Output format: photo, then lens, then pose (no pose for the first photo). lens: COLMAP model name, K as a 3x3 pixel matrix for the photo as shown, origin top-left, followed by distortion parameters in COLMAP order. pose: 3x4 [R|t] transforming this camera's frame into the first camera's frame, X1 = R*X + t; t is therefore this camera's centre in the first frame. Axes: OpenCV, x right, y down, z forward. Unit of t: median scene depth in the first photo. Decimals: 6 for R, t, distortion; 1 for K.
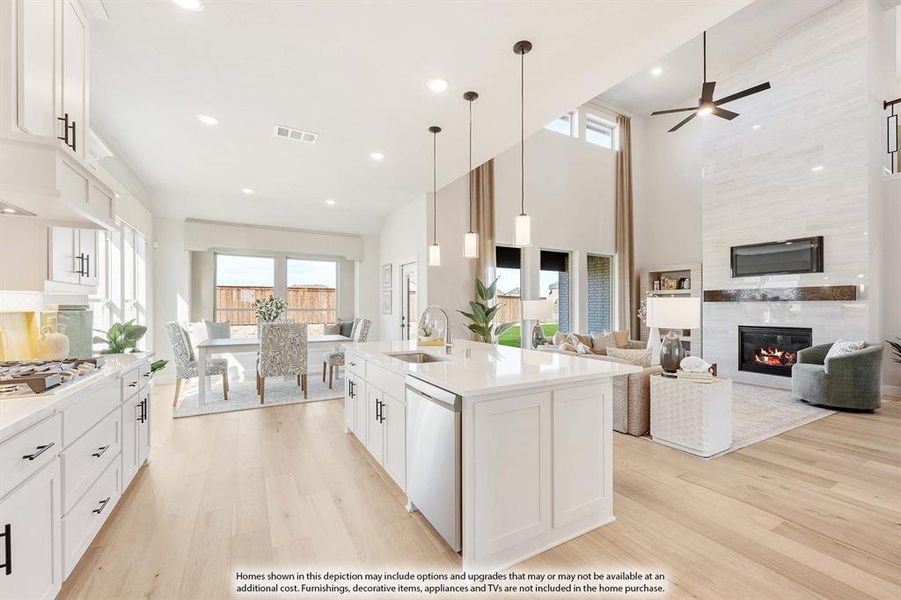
lens RADIAL K [[363.5, 0, 452.0], [0, 363.5, 307.0], [0, 0, 1]] dist [-0.008232, 0.000200]
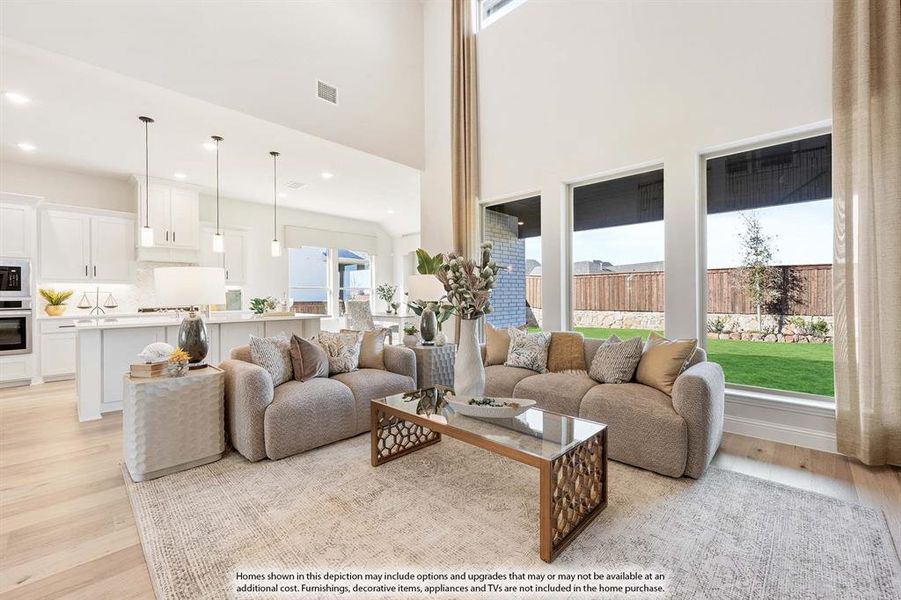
lens RADIAL K [[370.7, 0, 450.1], [0, 370.7, 295.2], [0, 0, 1]] dist [-0.000913, -0.000088]
pose [[0.294511, -0.006168, -0.955628, 0.844027], [0.004536, 0.999977, -0.005056, 0.022787], [0.955637, -0.002846, 0.294532, 0.713552]]
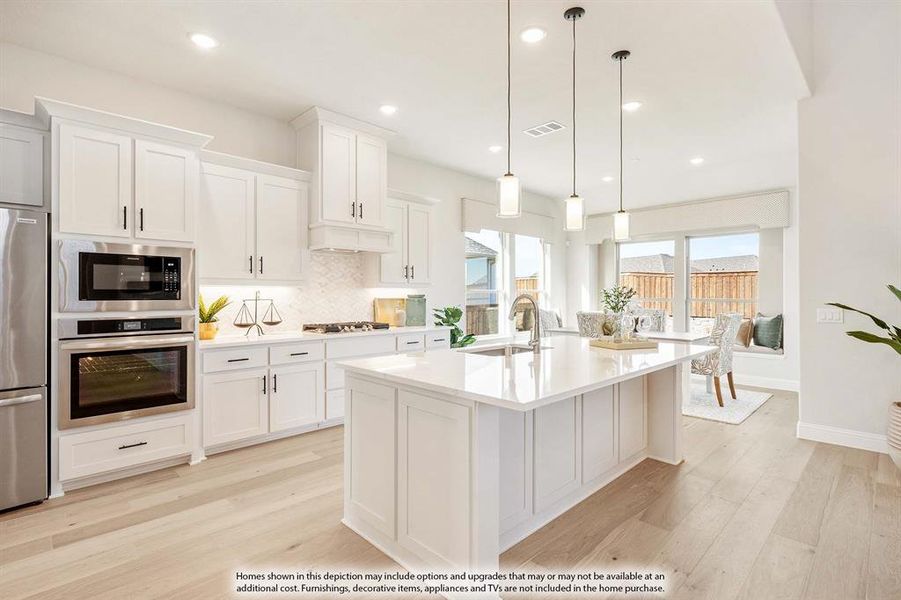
lens RADIAL K [[433.9, 0, 450.8], [0, 433.9, 292.5], [0, 0, 1]] dist [-0.001519, -0.000064]
pose [[0.257777, -0.006590, -0.966182, 0.418333], [-0.003984, 0.999961, -0.007883, -0.000374], [0.966196, 0.005881, 0.257740, 0.260663]]
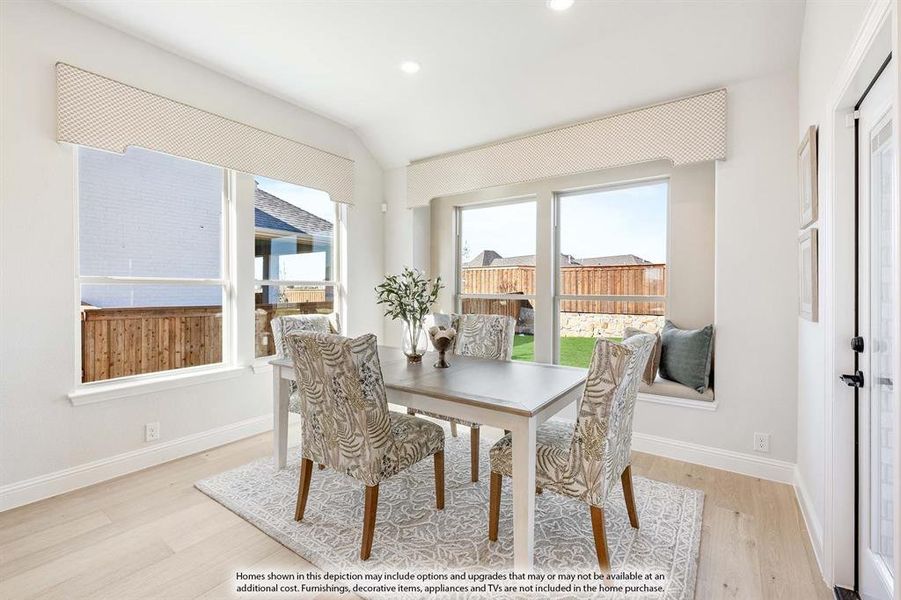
lens RADIAL K [[397.8, 0, 446.3], [0, 397.8, 292.8], [0, 0, 1]] dist [-0.000396, -0.000080]
pose [[0.423525, 0.003956, -0.905876, -0.025609], [-0.002018, 0.999992, 0.003424, -0.001350], [0.905882, 0.000378, 0.423530, 0.731954]]
